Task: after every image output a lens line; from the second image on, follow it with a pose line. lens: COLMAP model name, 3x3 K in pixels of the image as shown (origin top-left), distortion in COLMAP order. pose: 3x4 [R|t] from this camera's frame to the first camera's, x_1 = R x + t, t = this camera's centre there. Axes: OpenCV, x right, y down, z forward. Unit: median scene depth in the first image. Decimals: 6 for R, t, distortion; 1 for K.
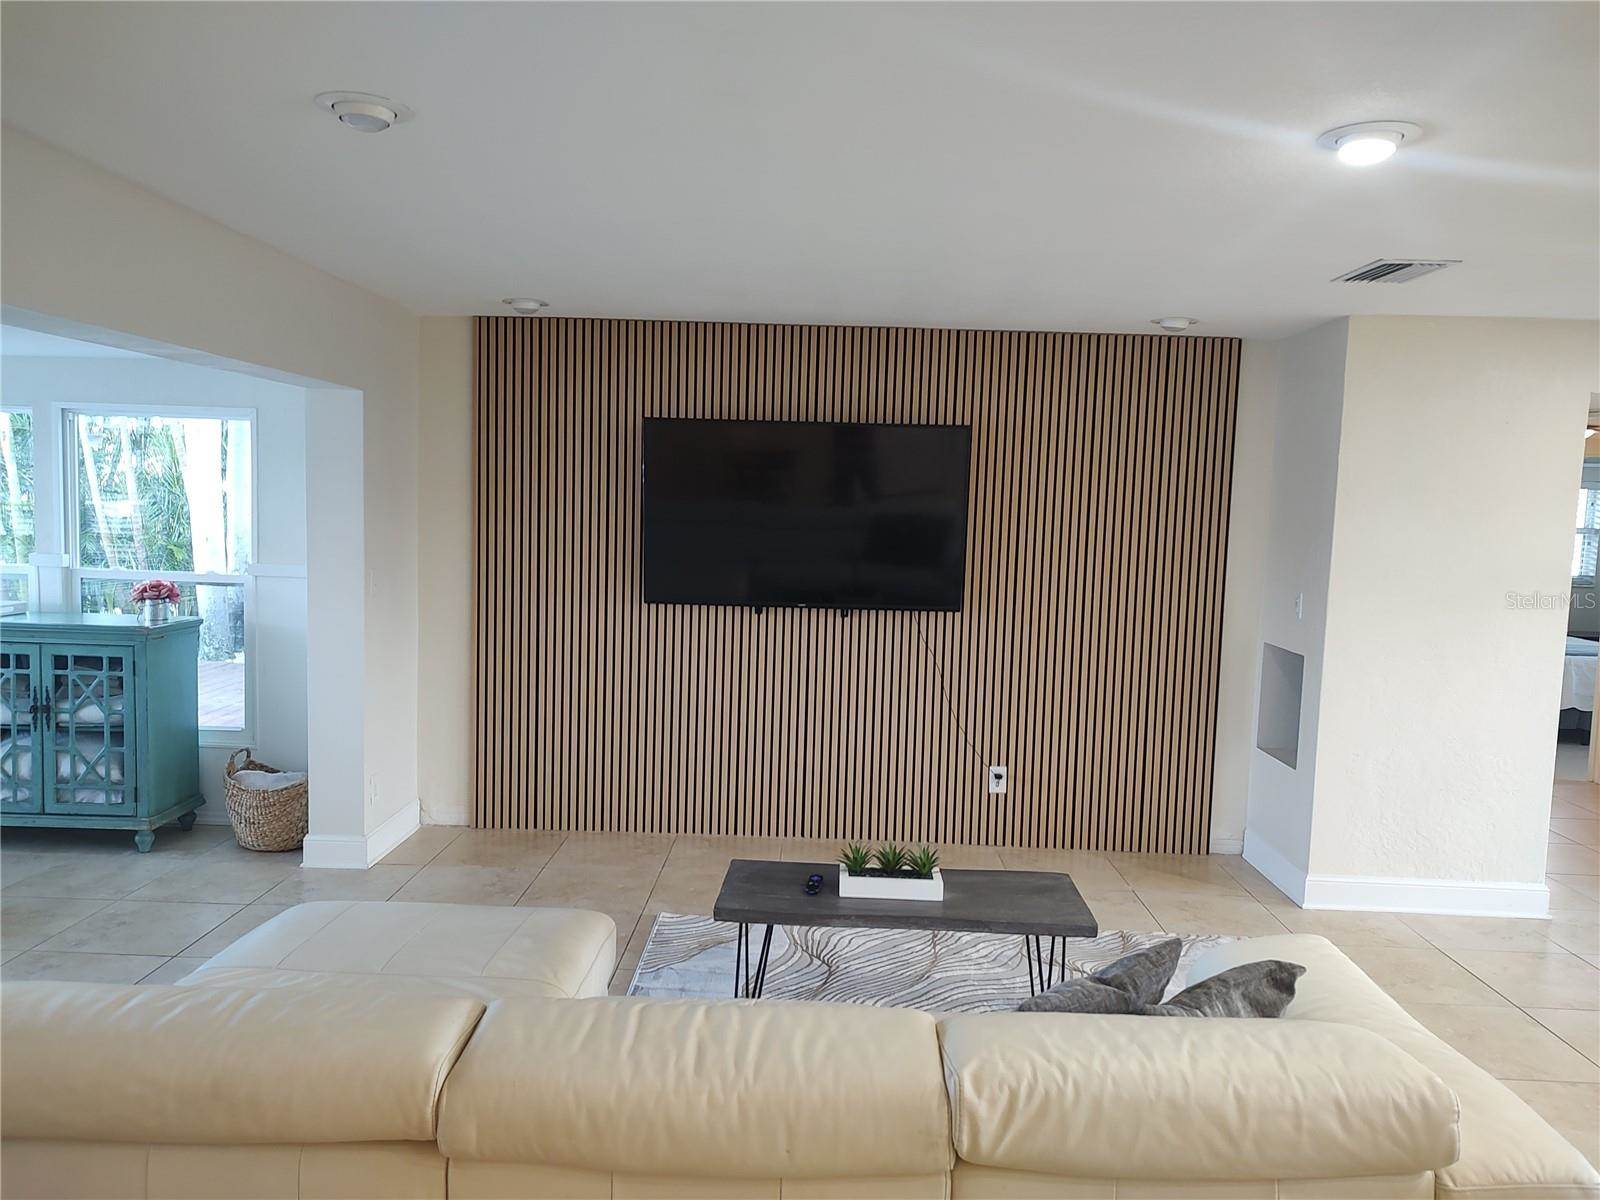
lens RADIAL K [[1156.0, 0, 821.5], [0, 1156.0, 596.6], [0, 0, 1]] dist [0.029422, -0.002658]
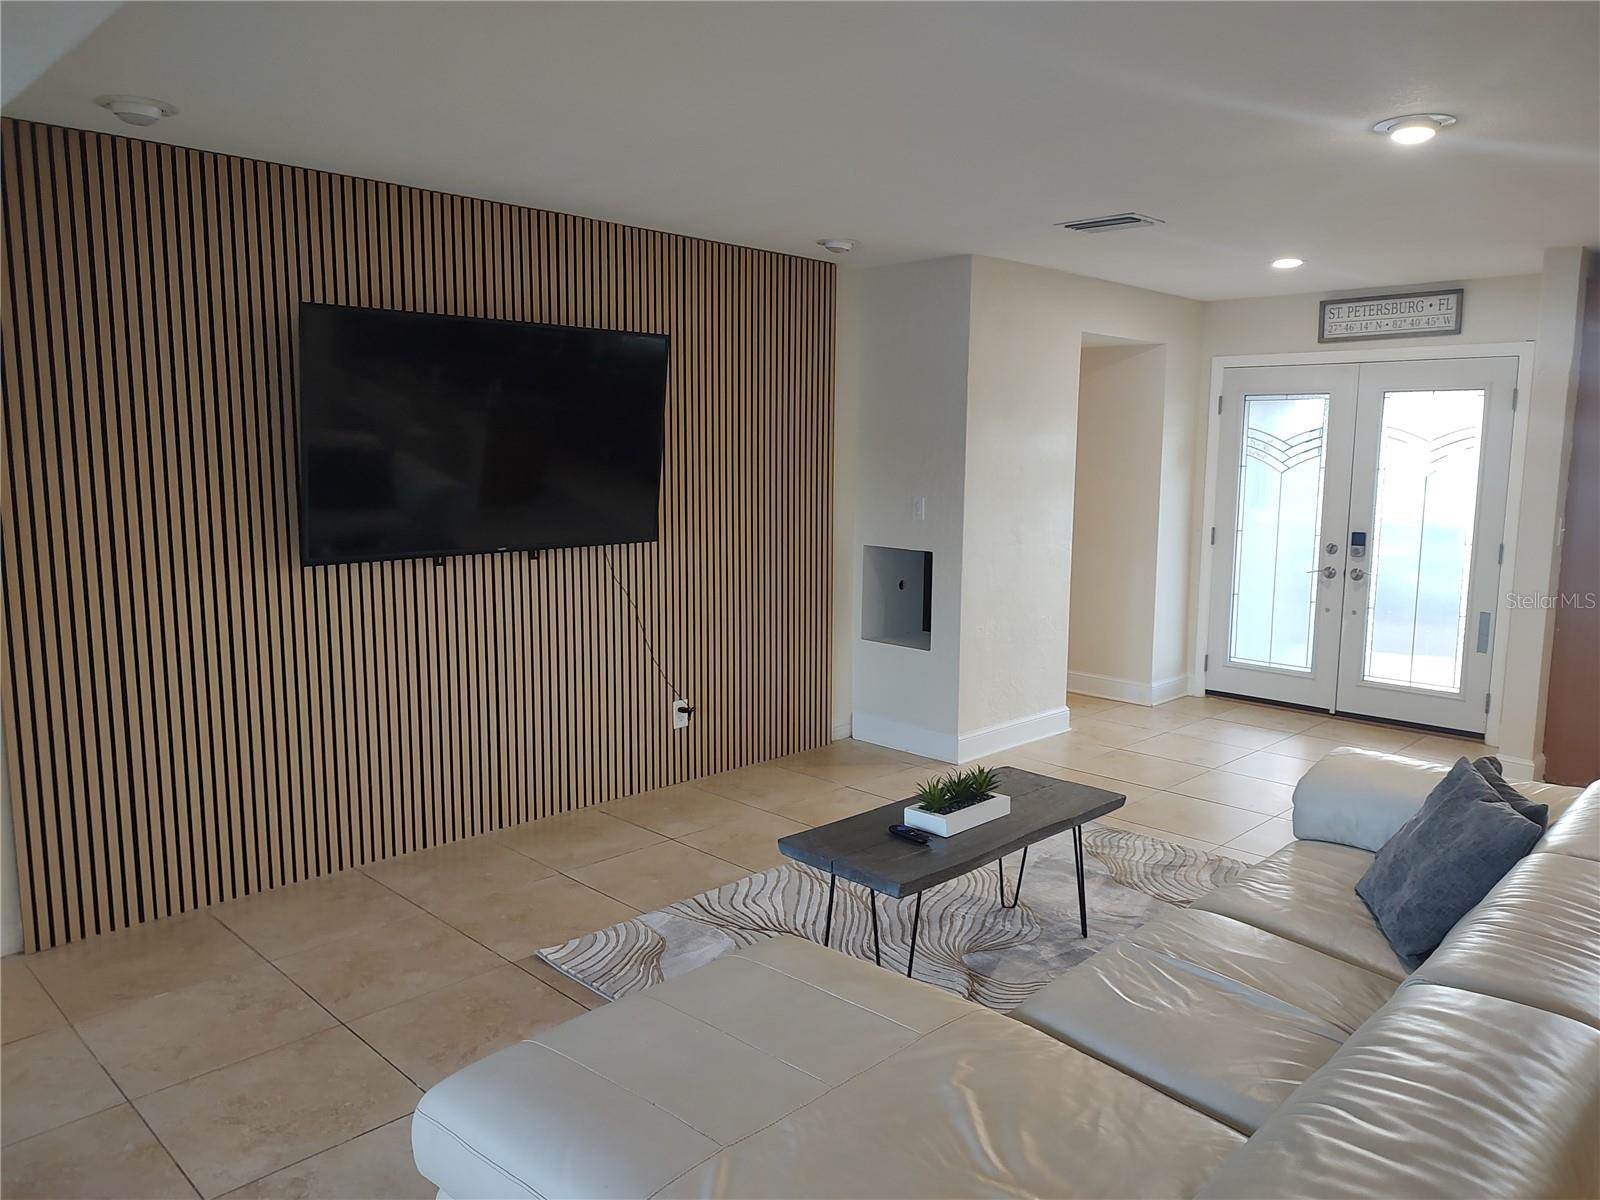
lens RADIAL K [[1142.7, 0, 808.2], [0, 1142.7, 597.1], [0, 0, 1]] dist [0.022947, -0.008382]
pose [[0.687826, -0.120289, 0.715839, -0.475249], [0.072164, 0.992620, 0.097459, -0.023054], [-0.722279, -0.015378, 0.691430, 0.298123]]
